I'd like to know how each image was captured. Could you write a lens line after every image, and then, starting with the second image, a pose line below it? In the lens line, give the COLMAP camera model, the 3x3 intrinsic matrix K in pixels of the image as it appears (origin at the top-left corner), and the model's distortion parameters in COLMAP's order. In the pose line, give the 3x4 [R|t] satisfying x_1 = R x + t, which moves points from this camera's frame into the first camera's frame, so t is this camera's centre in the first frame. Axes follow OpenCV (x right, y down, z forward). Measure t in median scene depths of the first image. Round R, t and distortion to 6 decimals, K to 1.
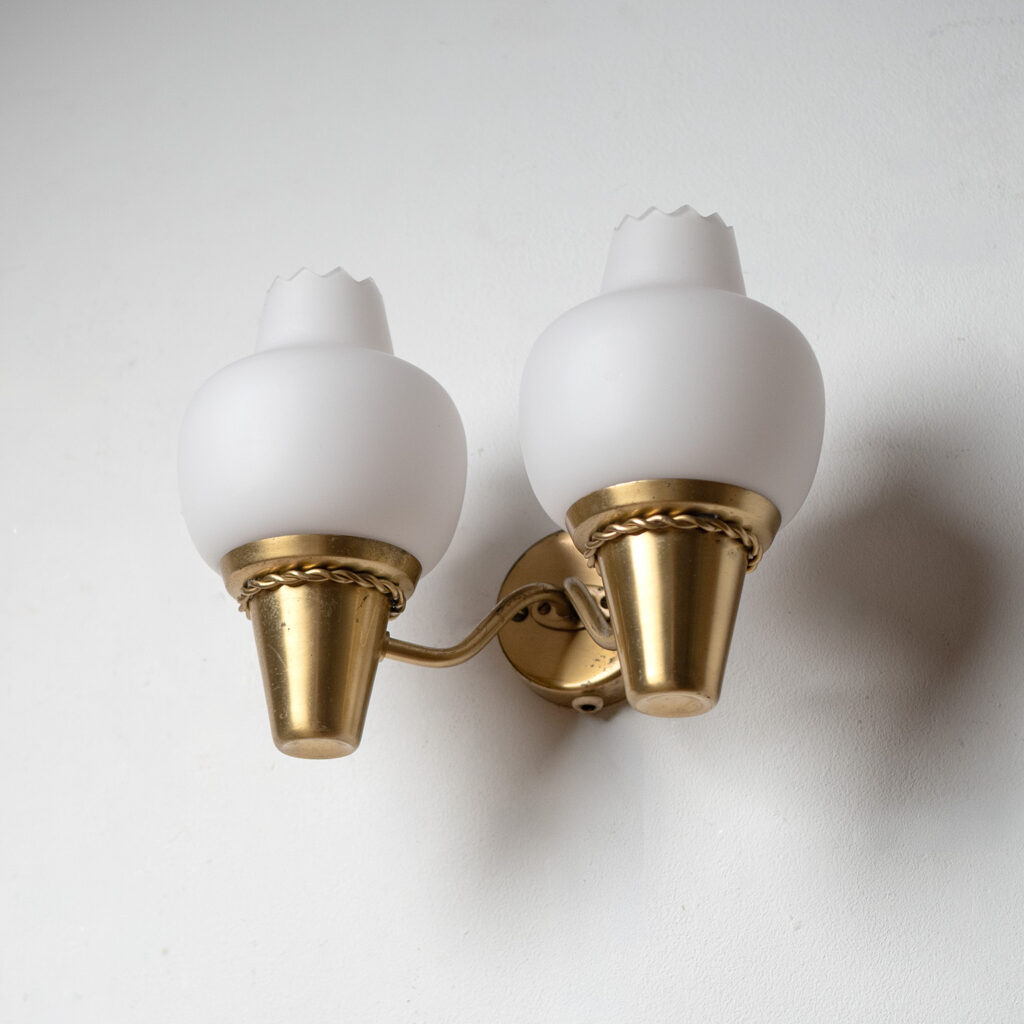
lens RADIAL K [[2269.1, 0, 511.5], [0, 2269.1, 685.3], [0, 0, 1]] dist [-0.257502, 0.536792]
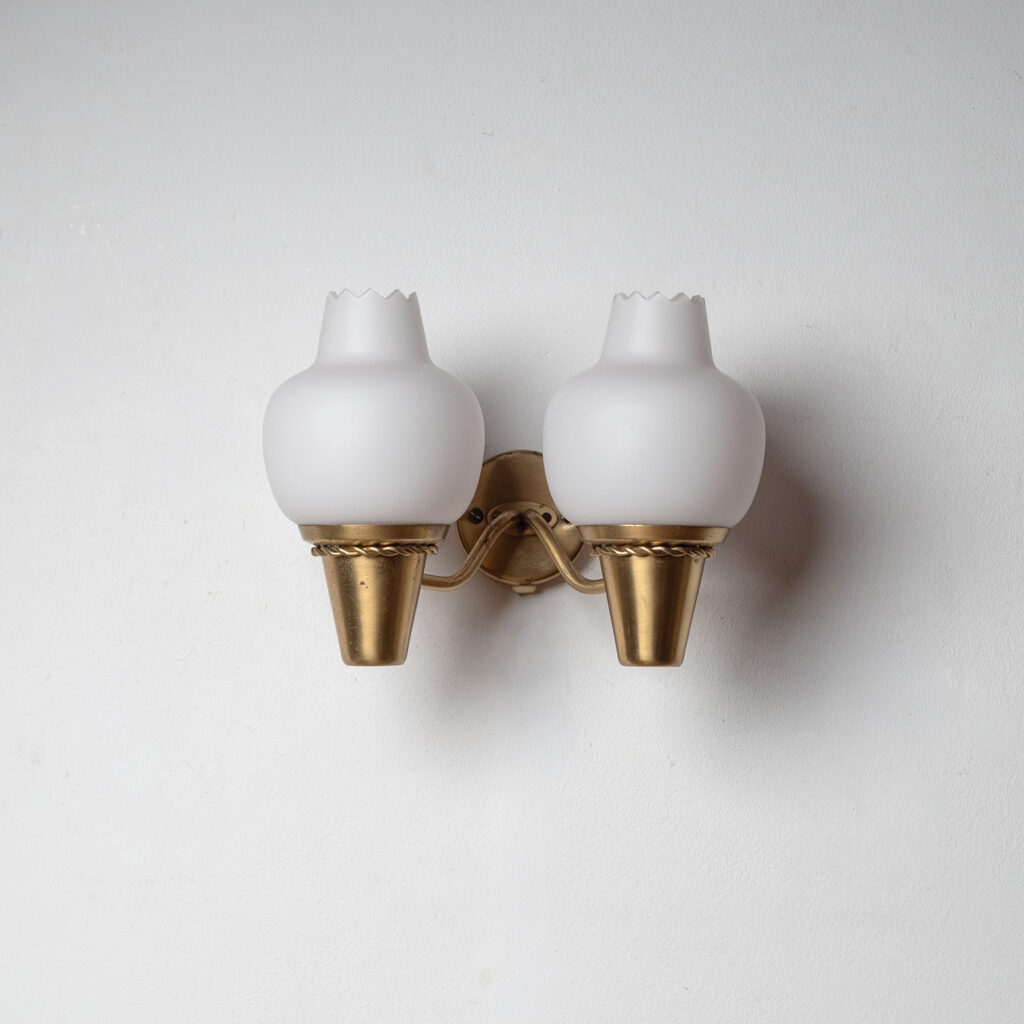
lens RADIAL K [[2138.0, 0, 512.0], [0, 2138.0, 512.0], [0, 0, 1]] dist [-0.161917, 0.062597]
pose [[0.952270, 0.014228, 0.304925, -0.389442], [-0.096796, 0.961436, 0.257431, -0.389470], [-0.289503, -0.274660, 0.916924, -0.171266]]
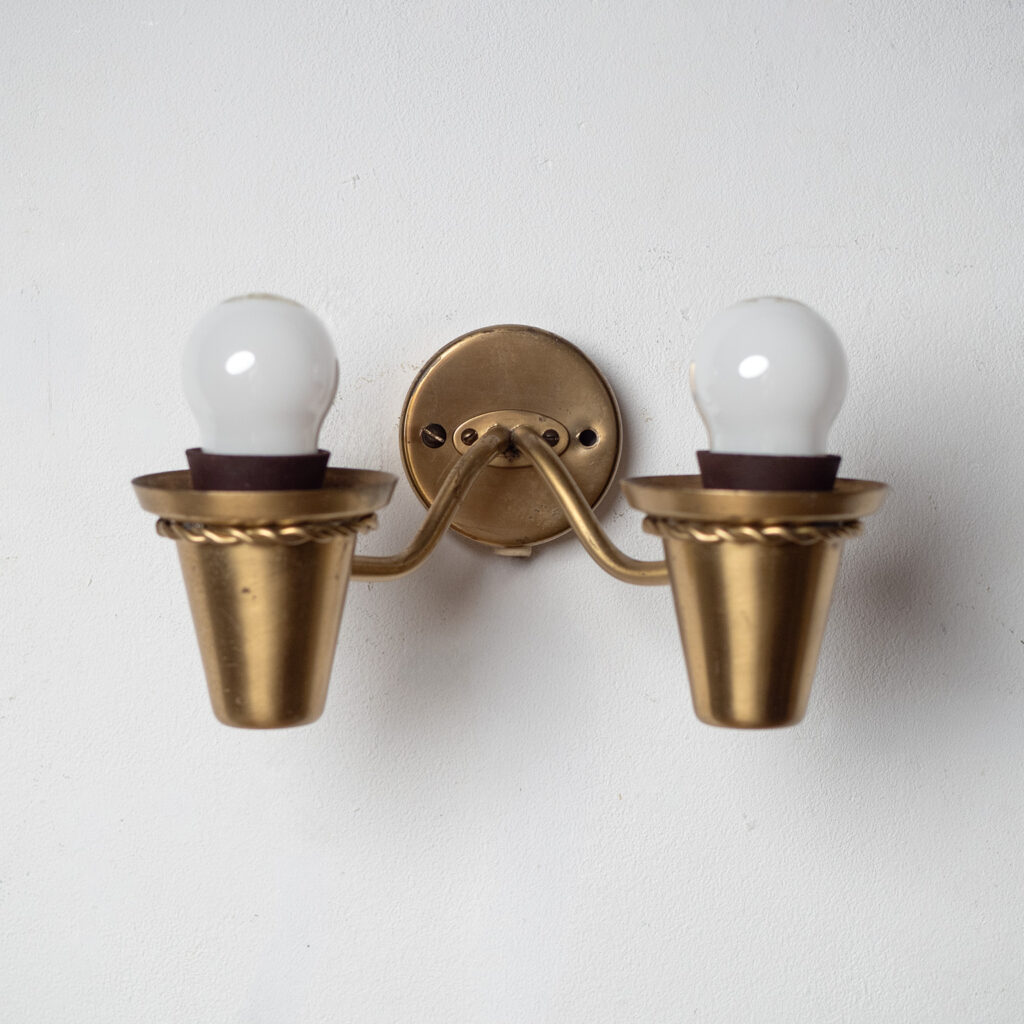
lens RADIAL K [[2138.0, 0, 512.0], [0, 2138.0, 512.0], [0, 0, 1]] dist [-0.161917, 0.062597]
pose [[0.936005, -0.032880, 0.350447, -0.257419], [-0.104762, 0.924483, 0.366546, -0.312046], [-0.336034, -0.379802, 0.861877, 0.352131]]
